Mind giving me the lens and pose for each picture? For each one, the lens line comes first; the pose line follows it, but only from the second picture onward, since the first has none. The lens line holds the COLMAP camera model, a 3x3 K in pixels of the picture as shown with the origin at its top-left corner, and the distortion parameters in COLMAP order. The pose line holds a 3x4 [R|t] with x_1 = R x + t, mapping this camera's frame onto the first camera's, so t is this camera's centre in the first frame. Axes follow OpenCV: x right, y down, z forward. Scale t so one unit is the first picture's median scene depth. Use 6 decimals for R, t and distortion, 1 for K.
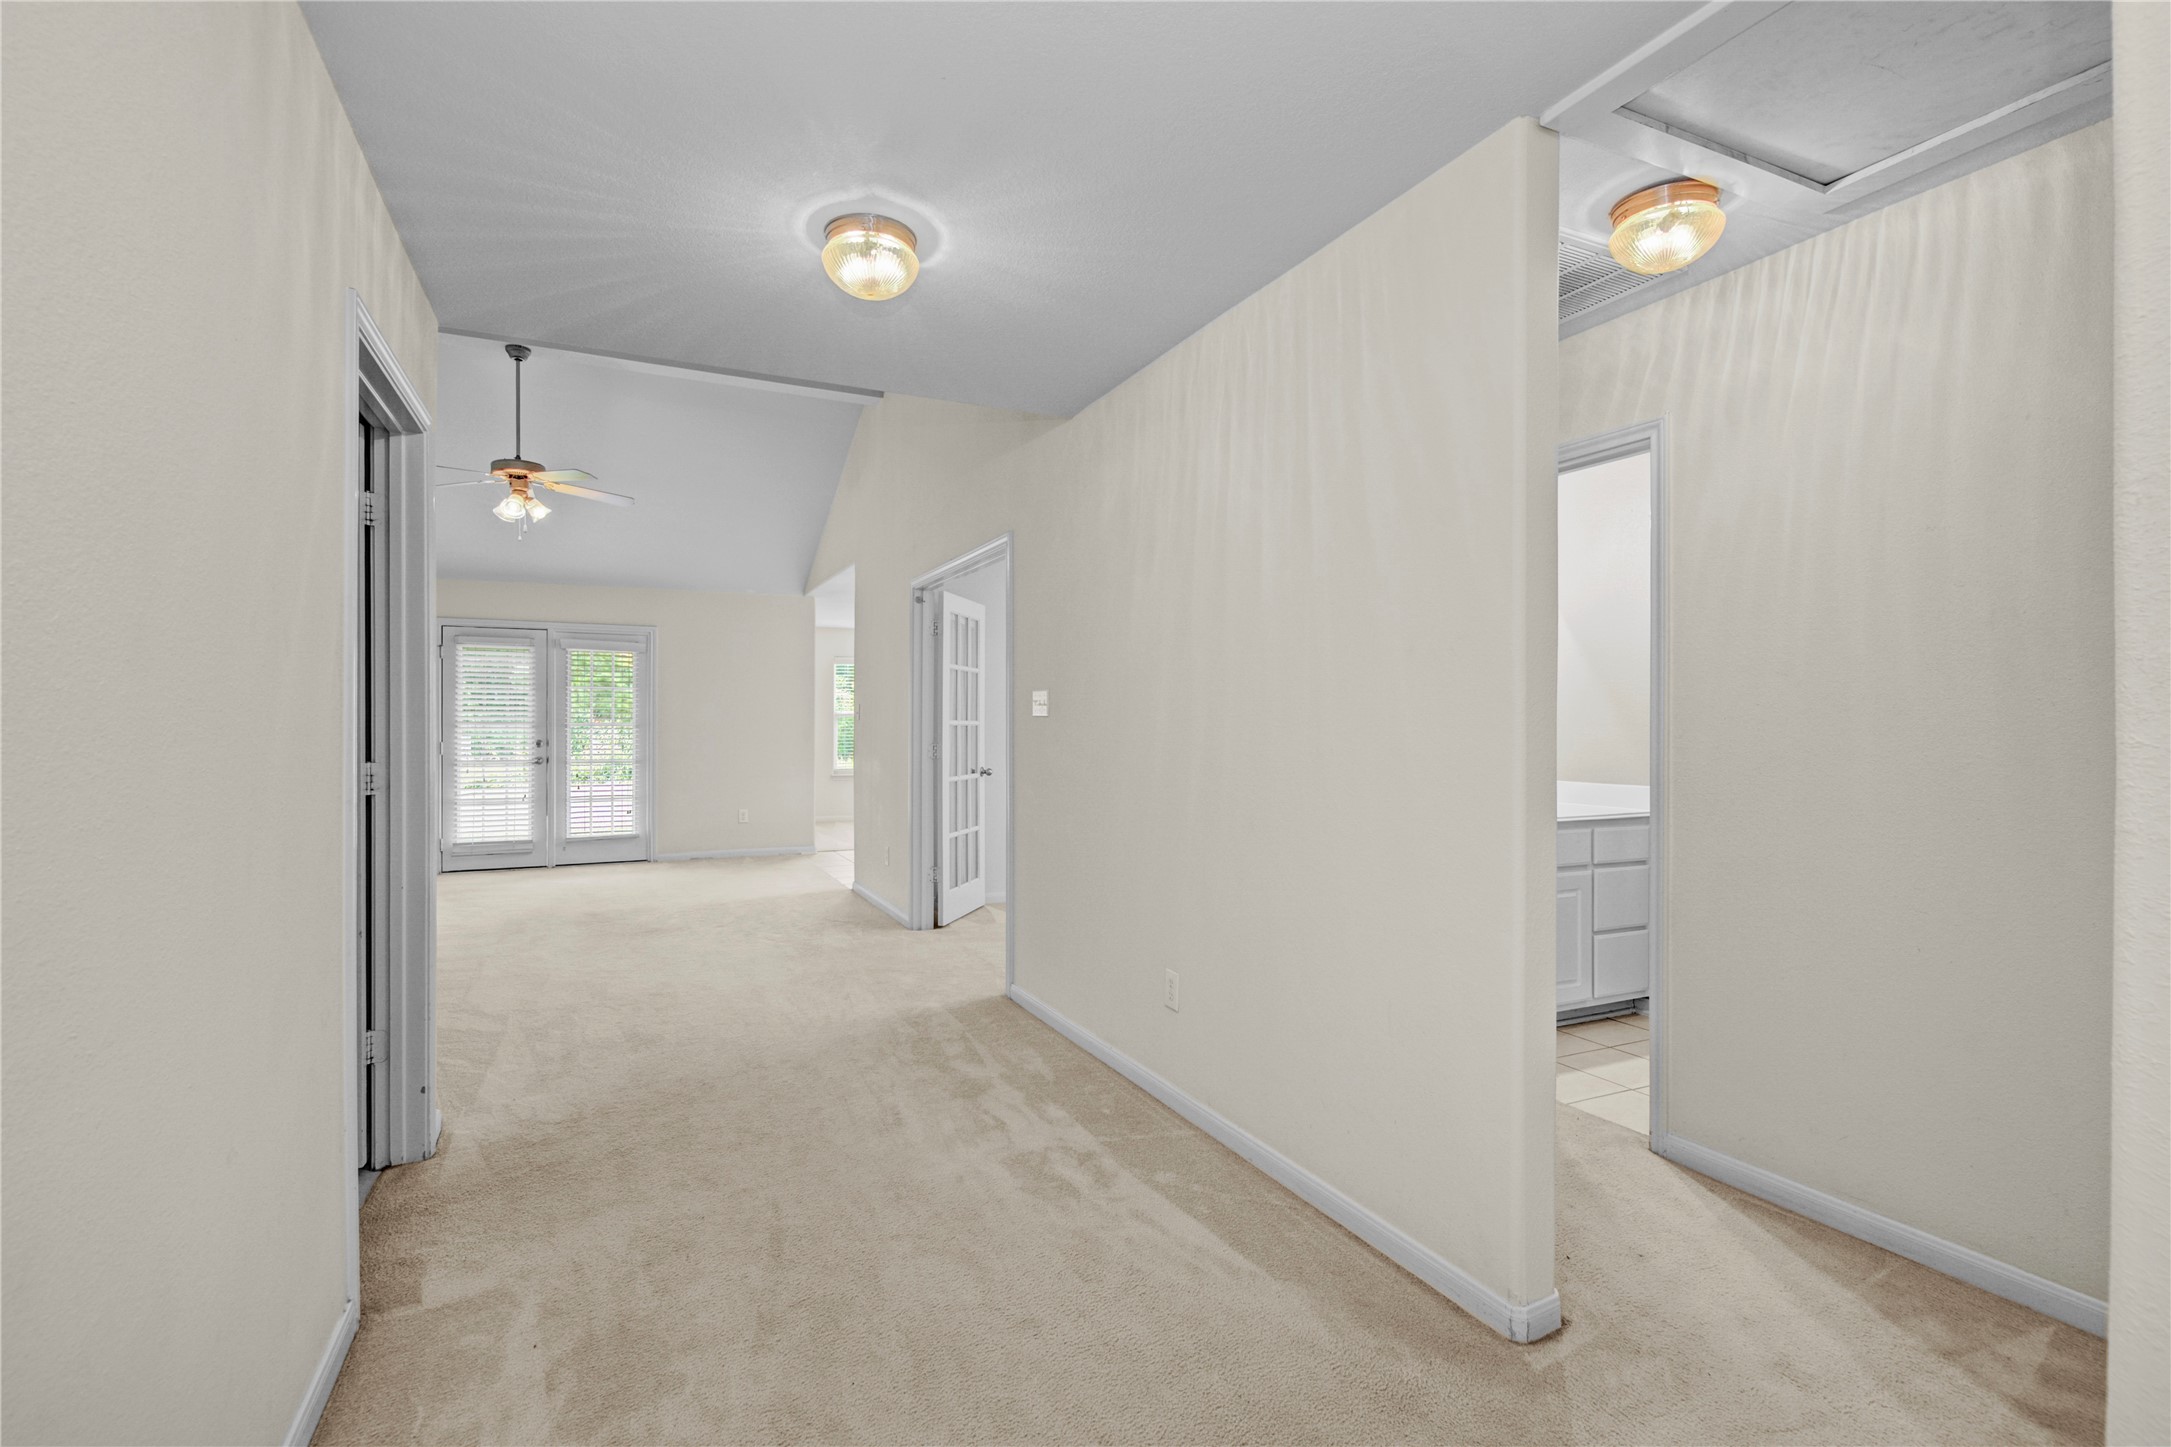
lens RADIAL K [[989.4, 0, 1090.0], [0, 989.4, 722.1], [0, 0, 1]] dist [-0.000927, 0.000061]
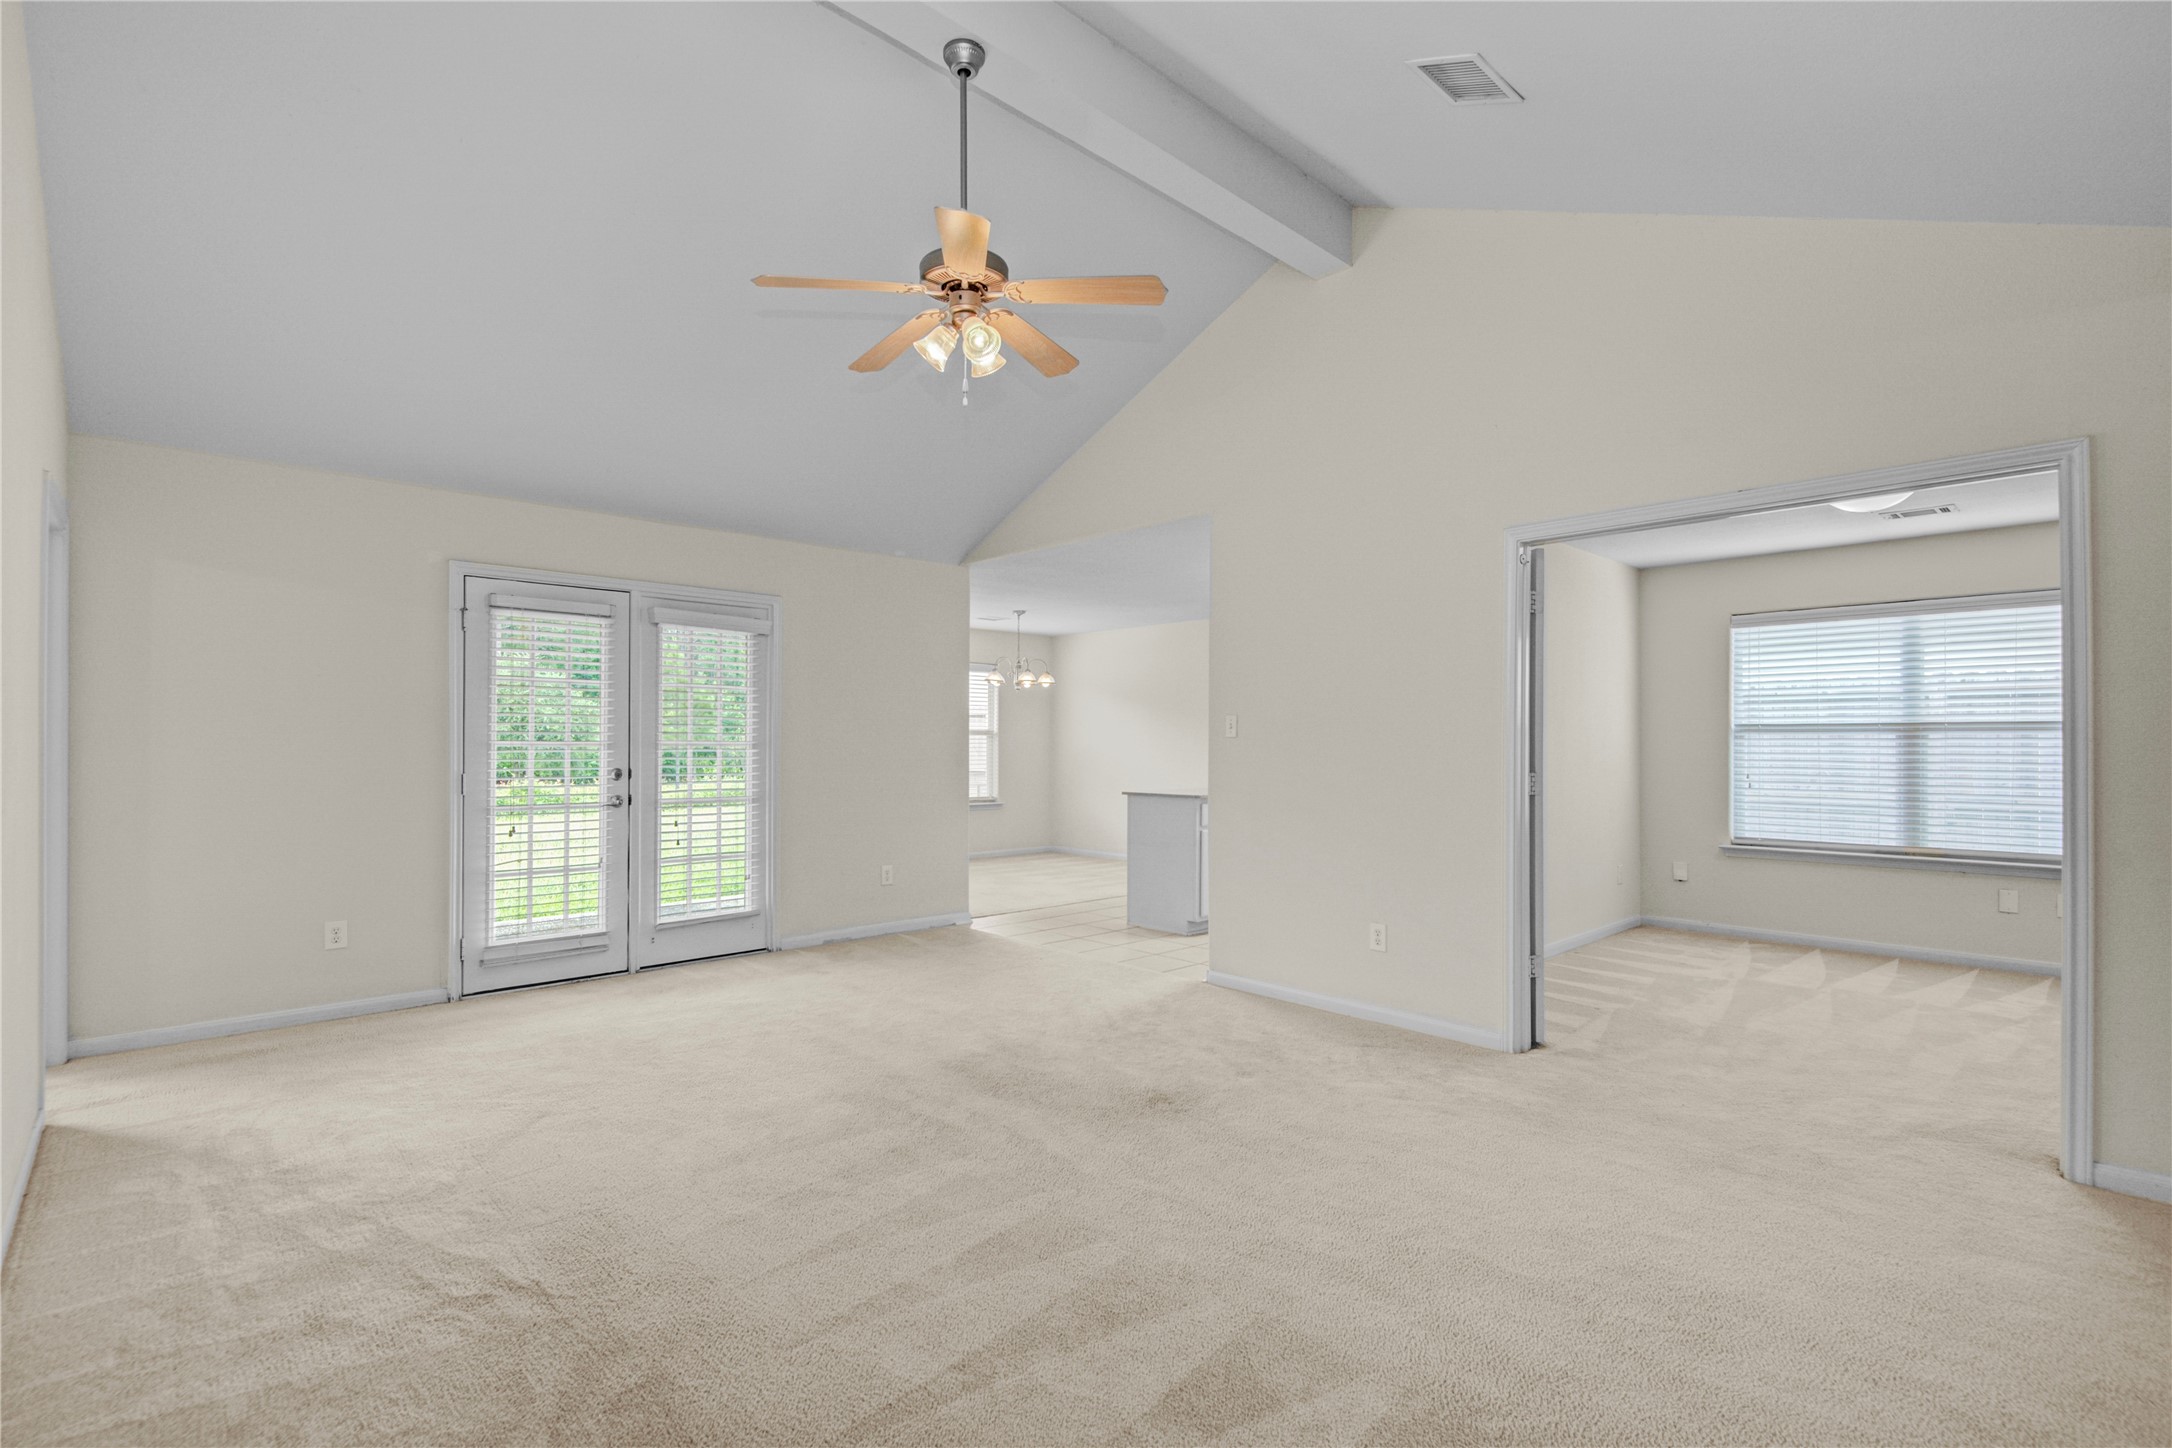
lens RADIAL K [[996.1, 0, 1074.5], [0, 996.1, 733.5], [0, 0, 1]] dist [0.000681, 0.000161]
pose [[0.961194, 0.003561, 0.275851, -0.487366], [-0.002021, 0.999981, -0.005867, -0.000781], [-0.275866, 0.005082, 0.961183, 0.342016]]
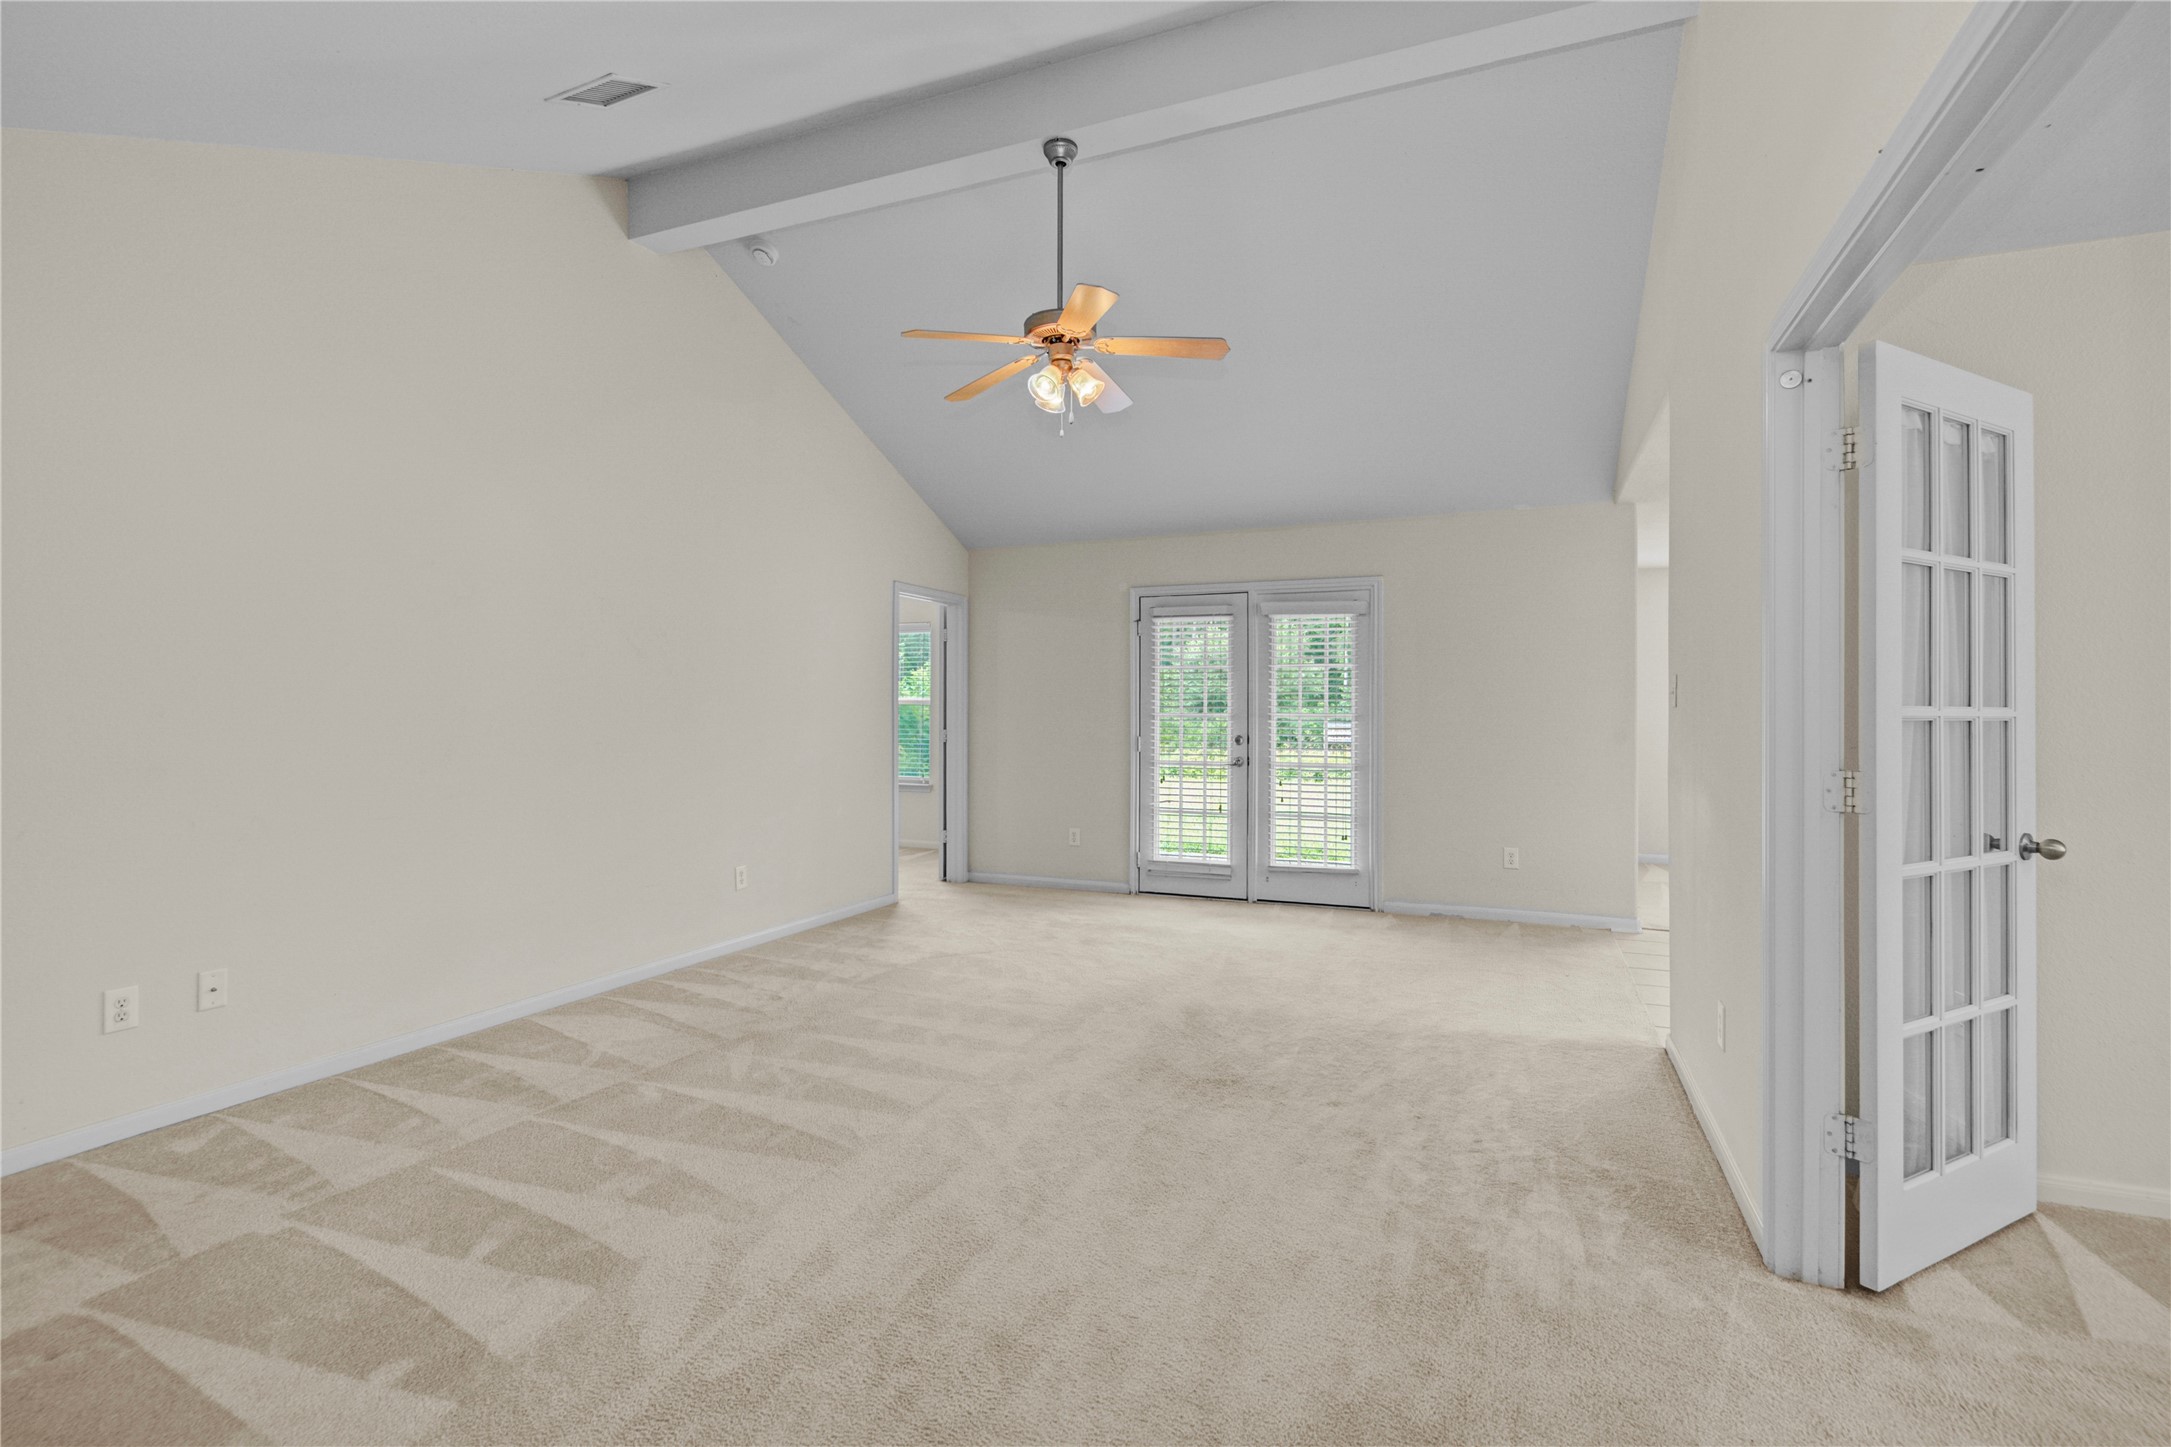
lens RADIAL K [[986.7, 0, 1085.1], [0, 986.7, 706.1], [0, 0, 1]] dist [0.002730, -0.005170]
pose [[0.647702, -0.006336, -0.761868, -0.049868], [0.001386, 0.999974, -0.007137, 0.000545], [0.761893, 0.003567, 0.647693, 0.438968]]
